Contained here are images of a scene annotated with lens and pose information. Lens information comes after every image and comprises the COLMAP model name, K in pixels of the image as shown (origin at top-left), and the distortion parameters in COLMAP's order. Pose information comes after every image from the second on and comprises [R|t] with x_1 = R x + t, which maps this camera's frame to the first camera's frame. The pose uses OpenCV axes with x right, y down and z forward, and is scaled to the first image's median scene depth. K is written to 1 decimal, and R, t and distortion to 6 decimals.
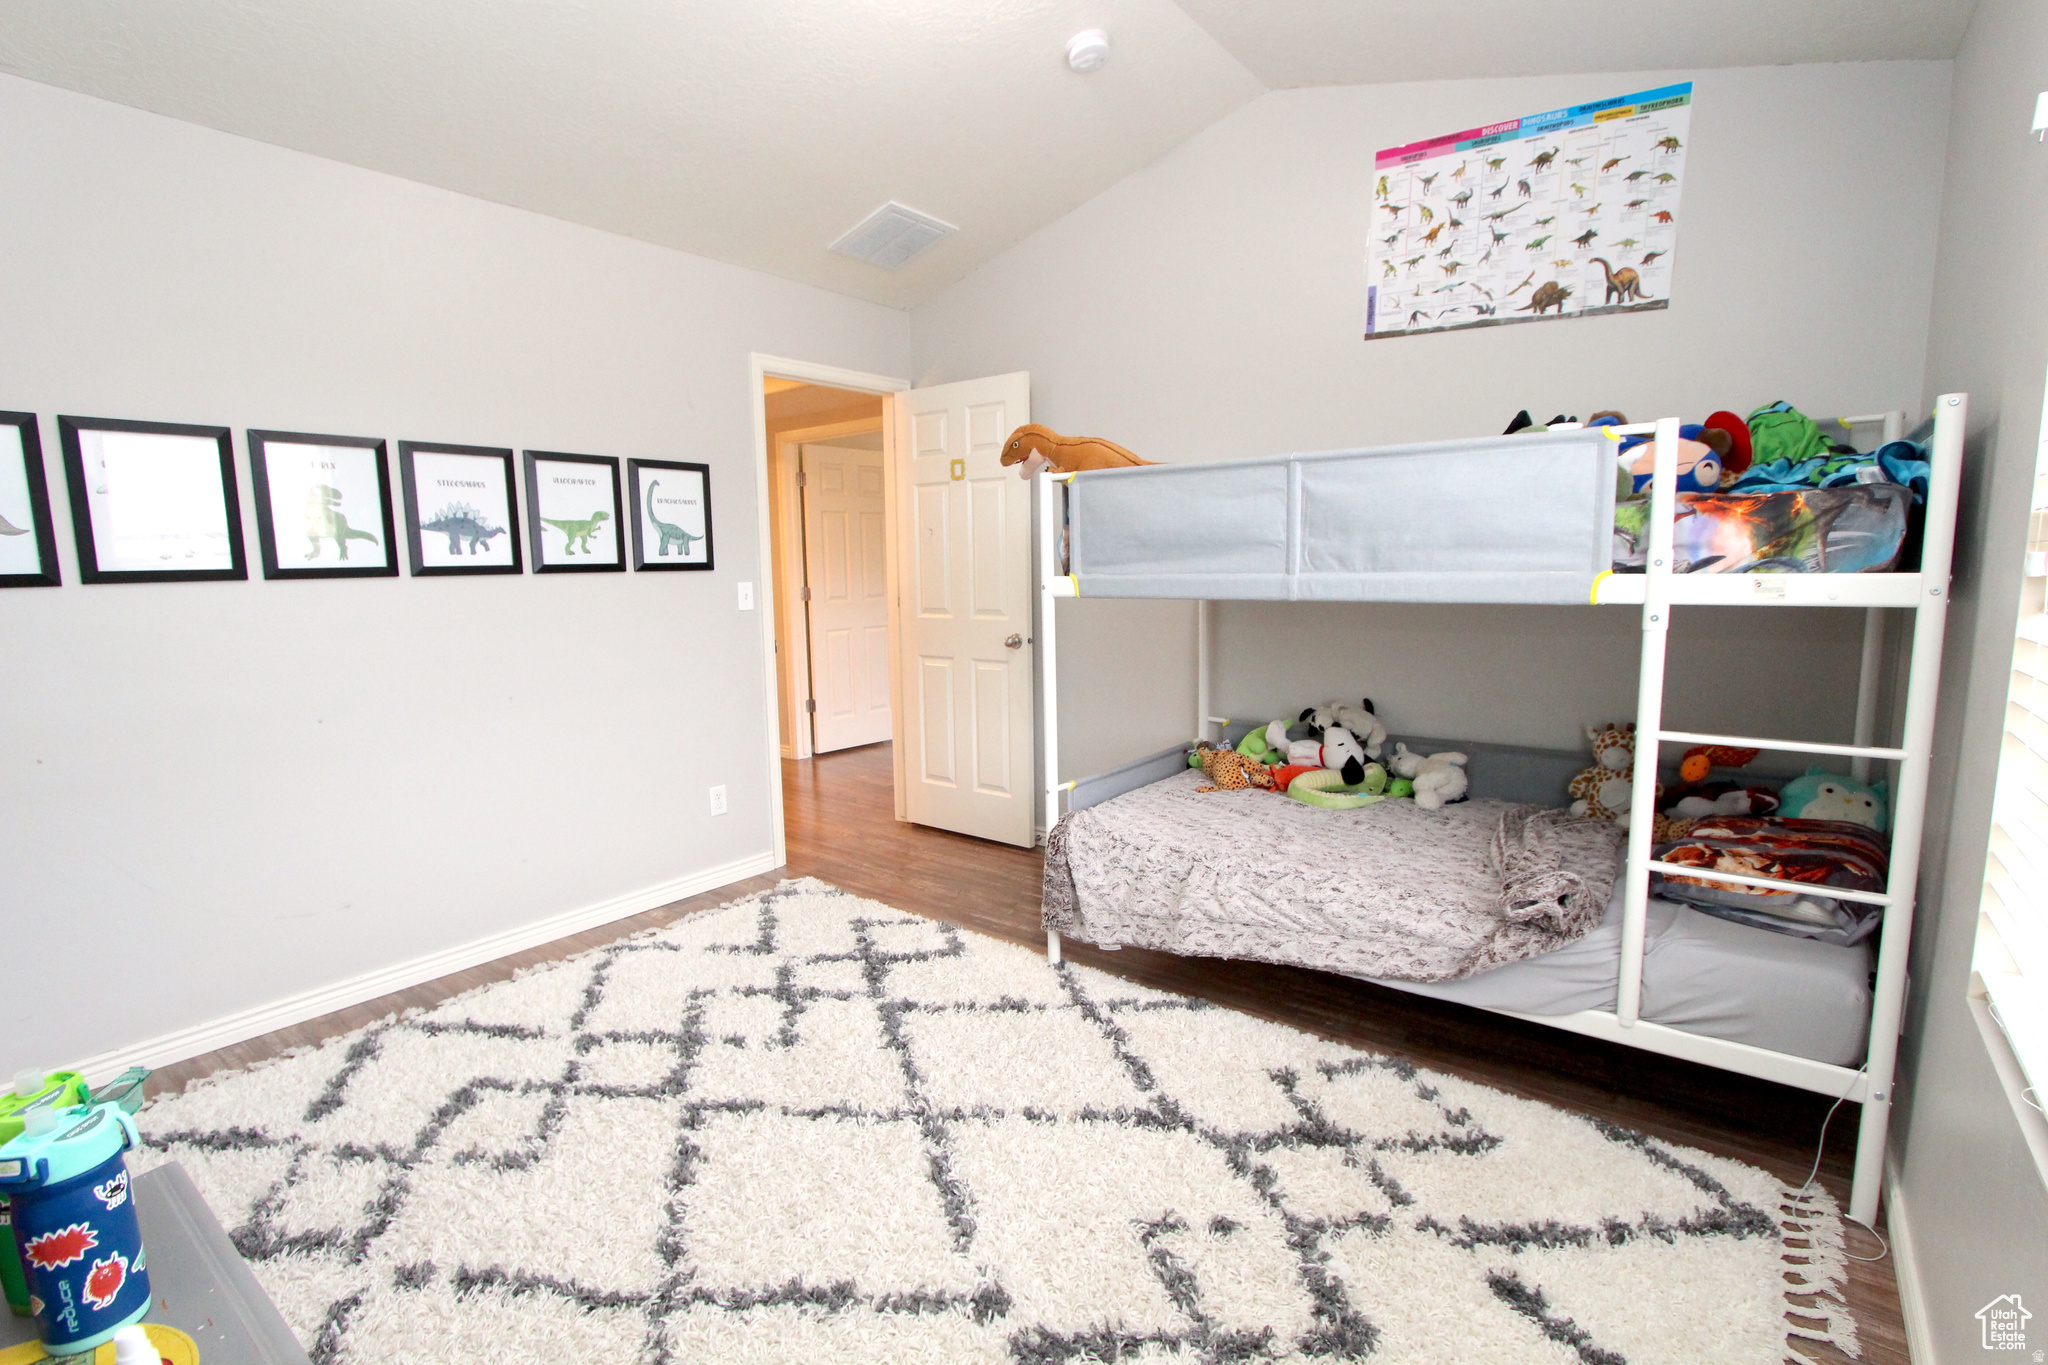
lens RADIAL K [[940.6, 0, 1024.0], [0, 940.6, 682.5], [0, 0, 1]] dist [-0.025706, 0.007563]
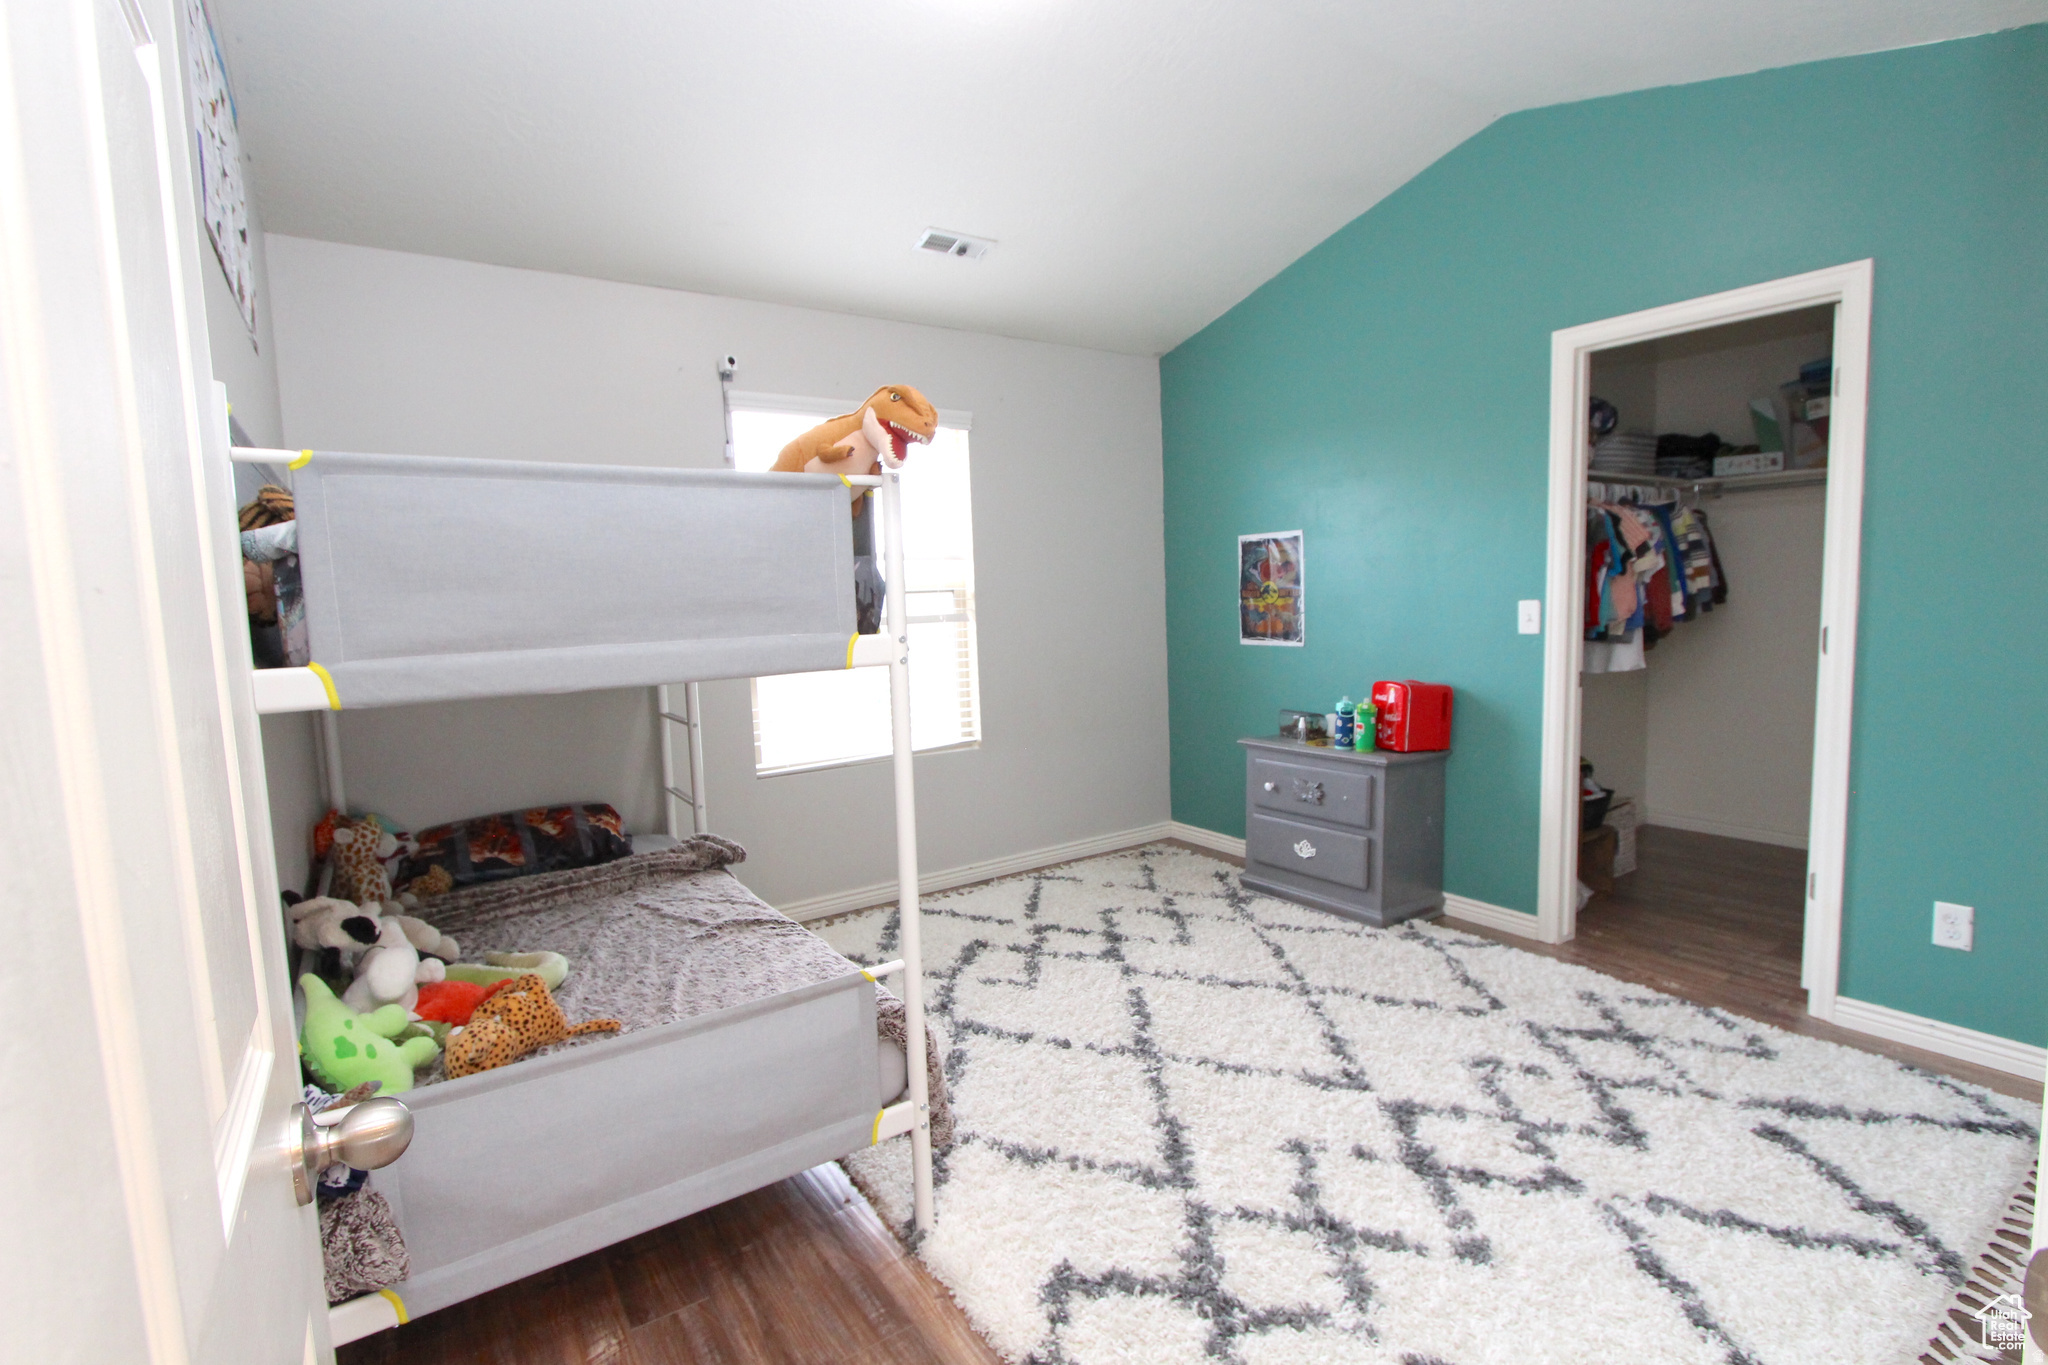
lens RADIAL K [[940.6, 0, 1024.0], [0, 940.6, 682.5], [0, 0, 1]] dist [-0.025706, 0.007563]
pose [[-0.952523, 0.019913, 0.303815, -0.308988], [0.088297, 0.973043, 0.213053, -0.258895], [-0.291383, 0.229764, -0.928604, 1.945919]]
